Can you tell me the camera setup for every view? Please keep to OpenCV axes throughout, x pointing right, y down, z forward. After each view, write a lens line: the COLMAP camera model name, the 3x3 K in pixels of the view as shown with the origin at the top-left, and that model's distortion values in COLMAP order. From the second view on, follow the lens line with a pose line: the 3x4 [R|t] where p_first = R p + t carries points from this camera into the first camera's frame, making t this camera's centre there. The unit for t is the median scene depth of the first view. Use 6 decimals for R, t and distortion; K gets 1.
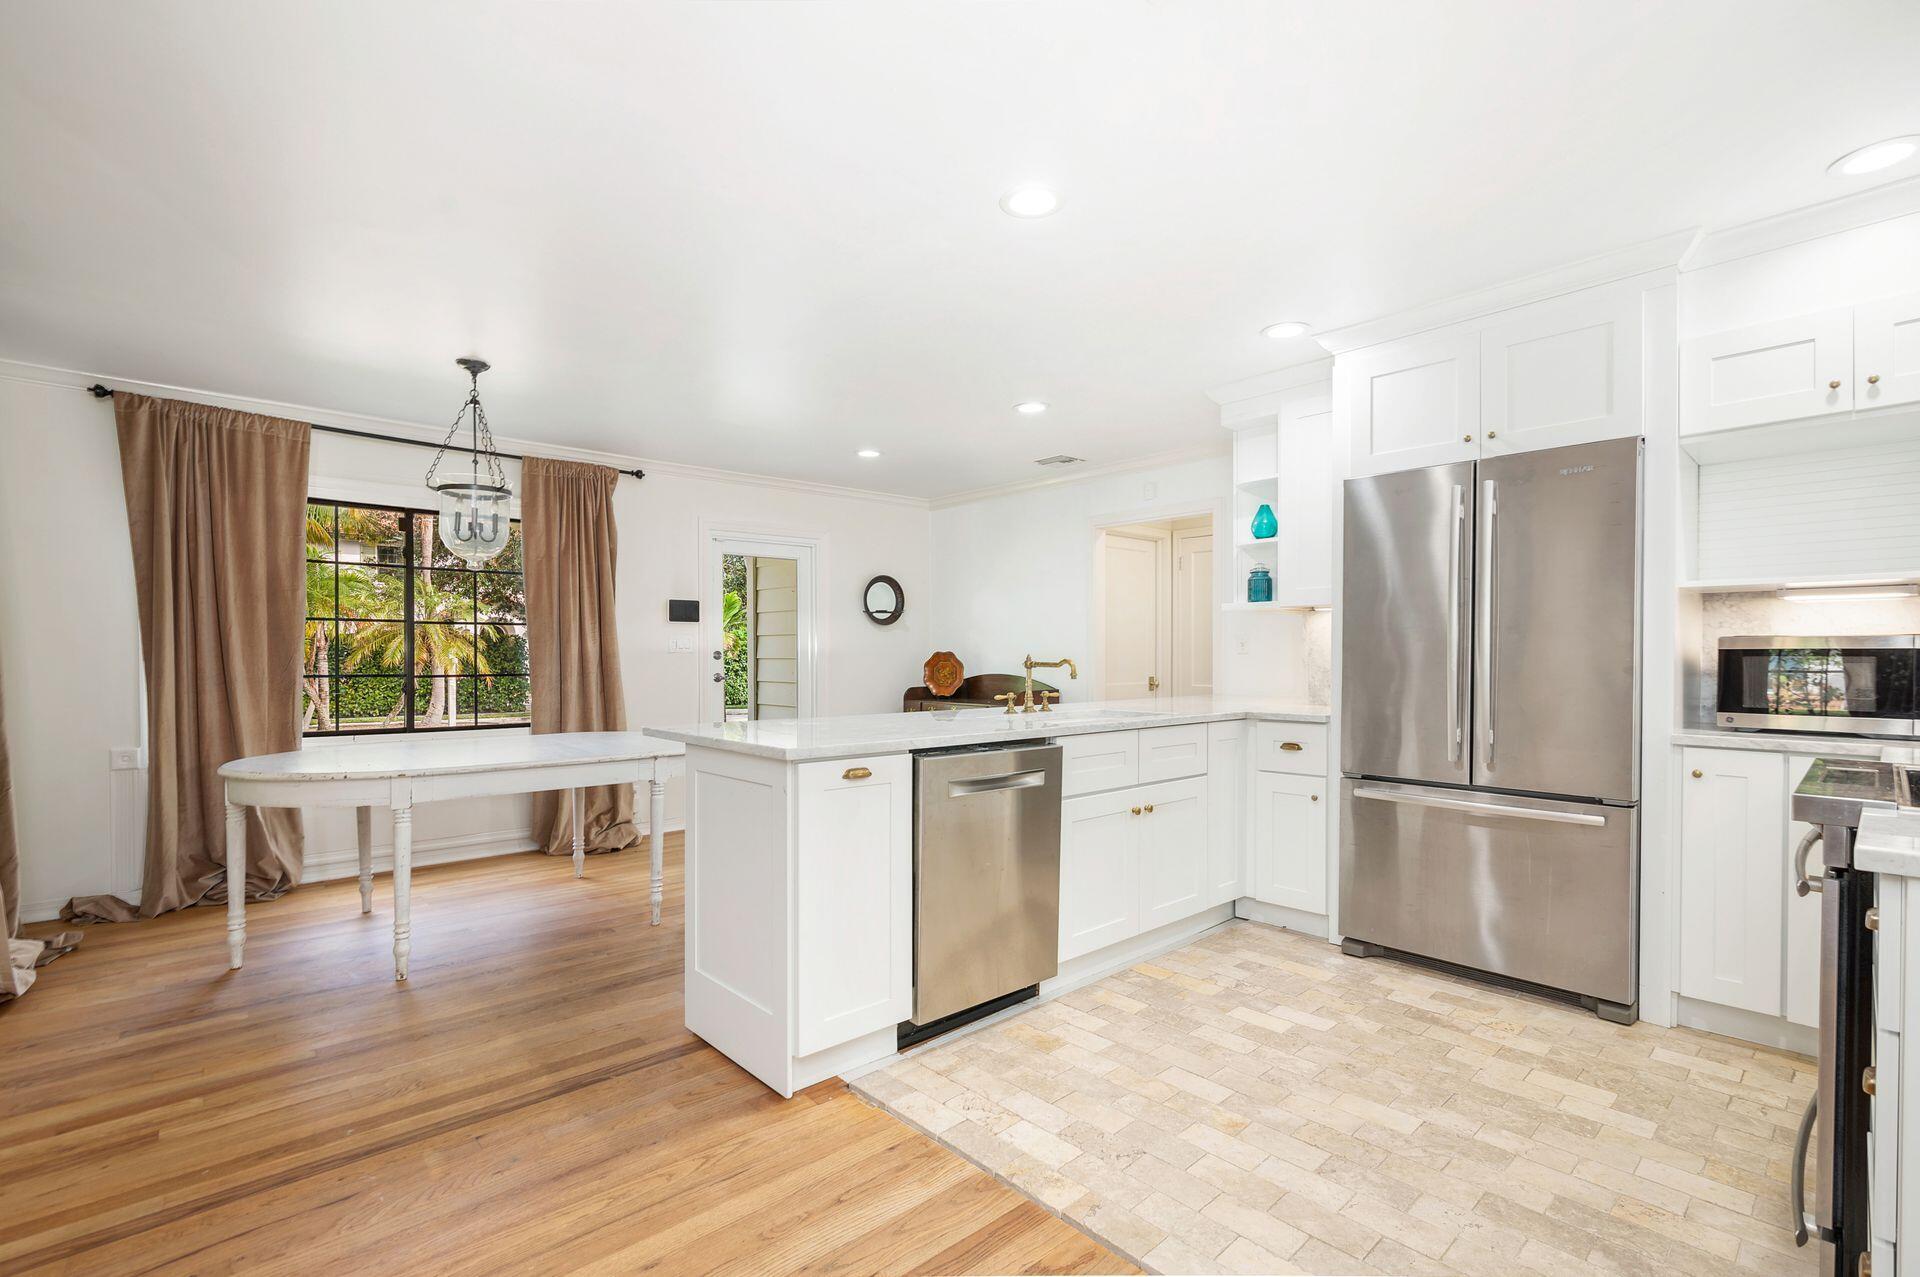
lens RADIAL K [[862.2, 0, 961.5], [0, 862.2, 665.9], [0, 0, 1]] dist [-0.000542, 0.000086]
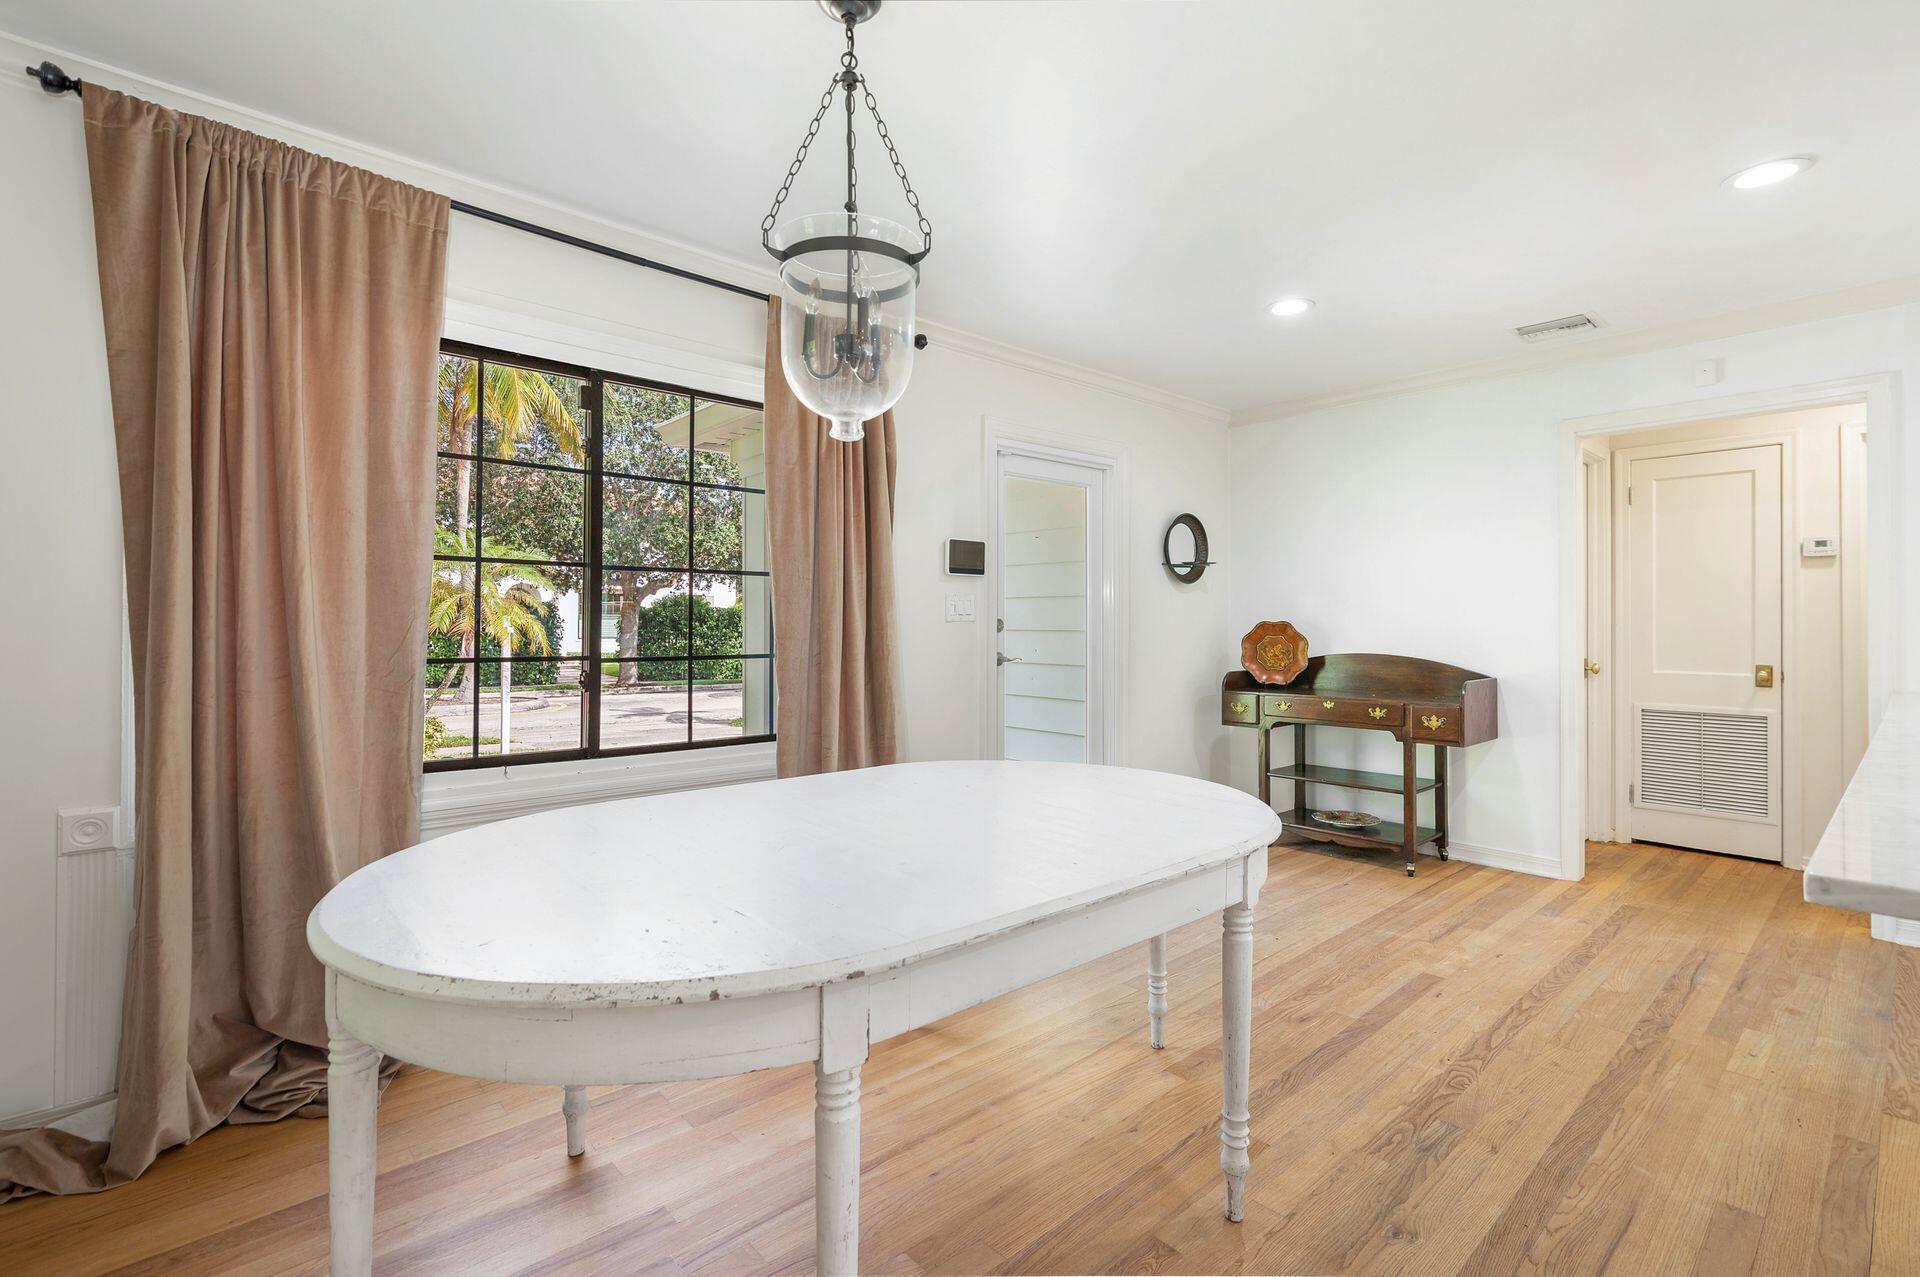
lens RADIAL K [[859.9, 0, 962.7], [0, 859.9, 618.1], [0, 0, 1]] dist [0.000555, -0.000029]
pose [[0.999985, 0.003957, -0.003875, -0.461869], [-0.004038, 0.999768, -0.021168, -0.005398], [0.003790, 0.021184, 0.999768, 0.499913]]
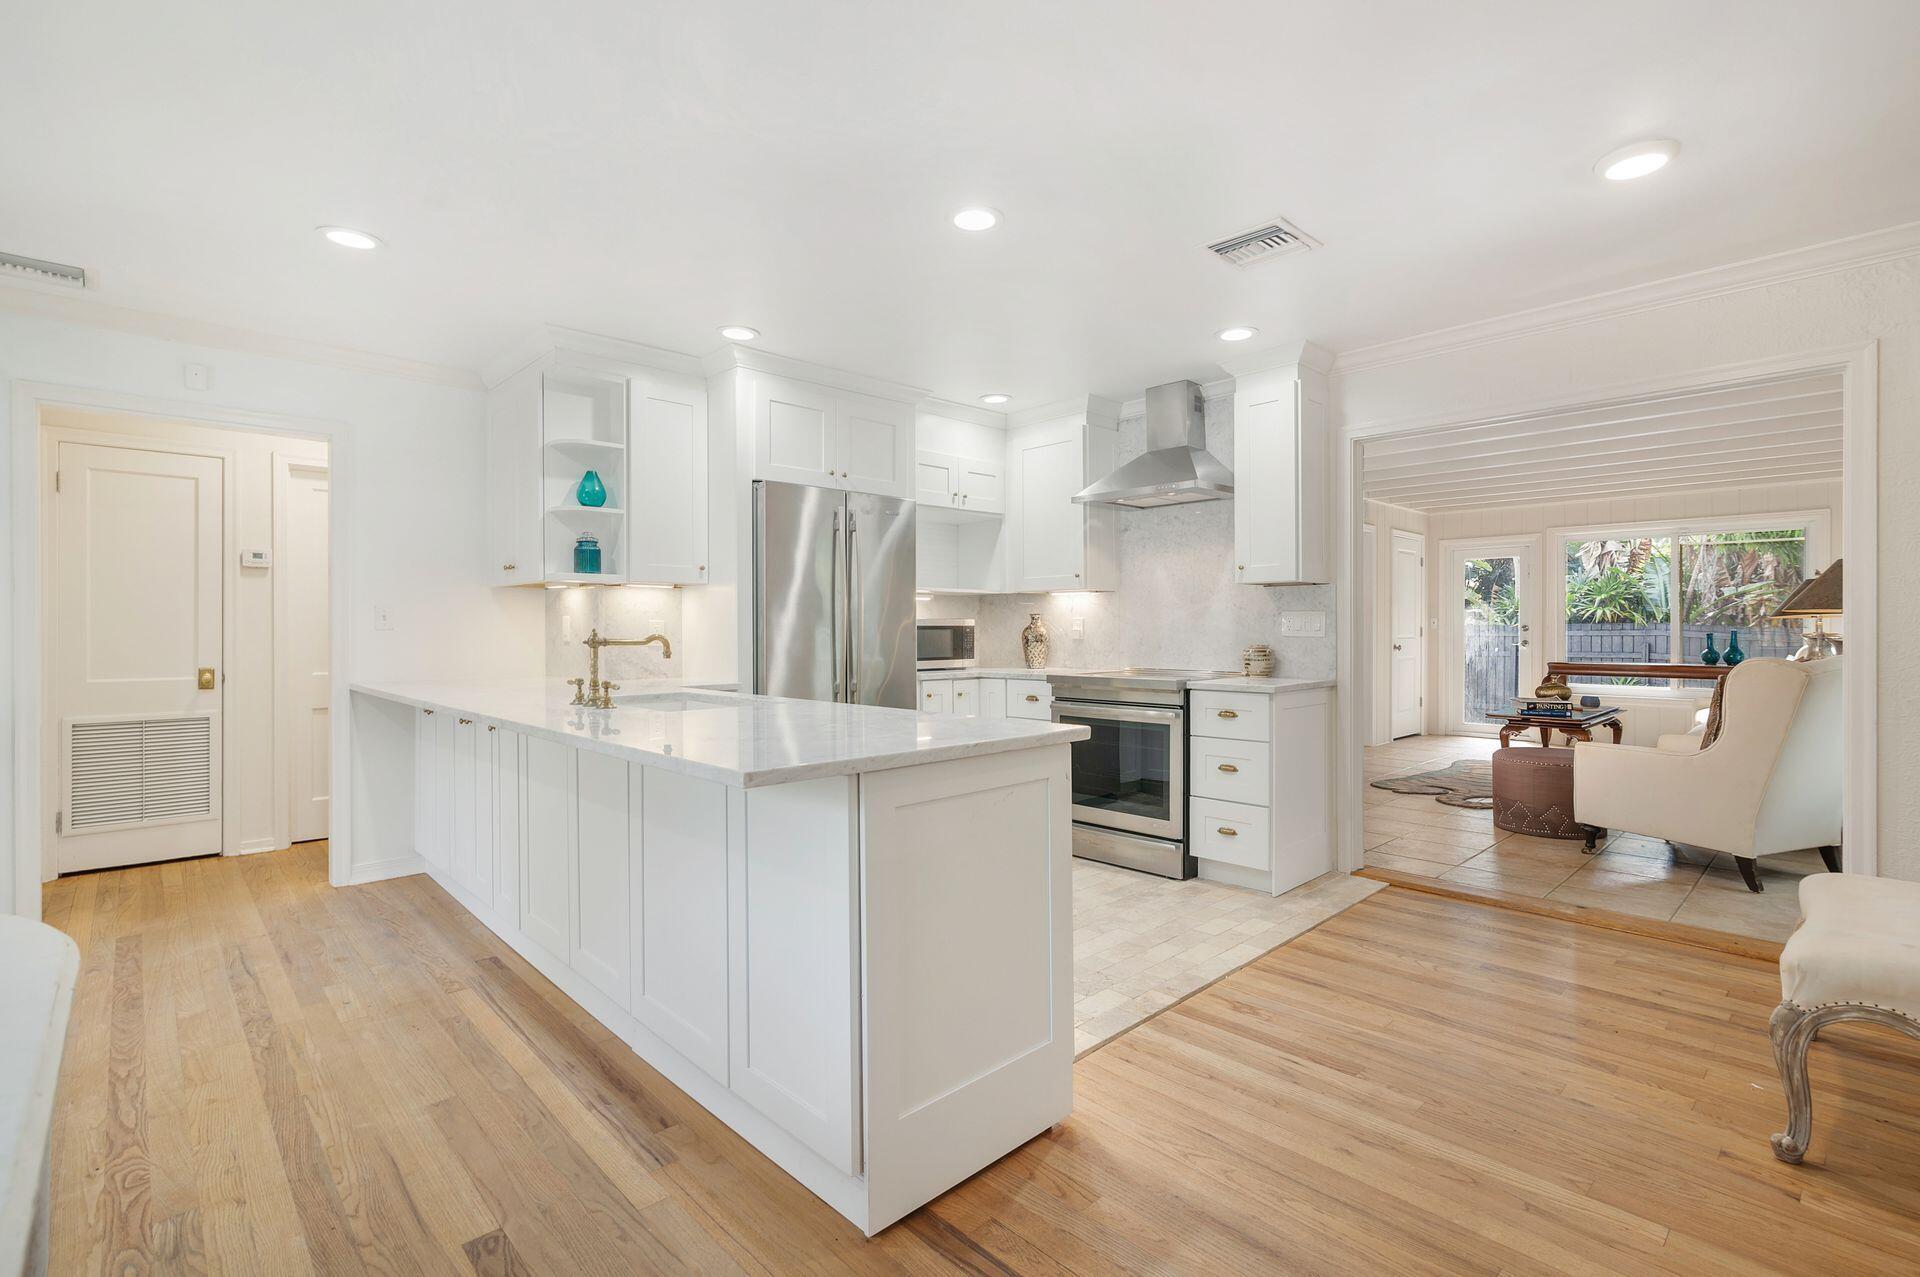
lens RADIAL K [[875.3, 0, 960.0], [0, 875.3, 638.5], [0, 0, 1]] dist [-0.000978, 0.000014]
pose [[-0.019961, -0.010336, 0.999747, -0.621516], [0.017179, 0.999795, 0.010680, -0.007150], [-0.999653, 0.017388, -0.019779, 0.625387]]
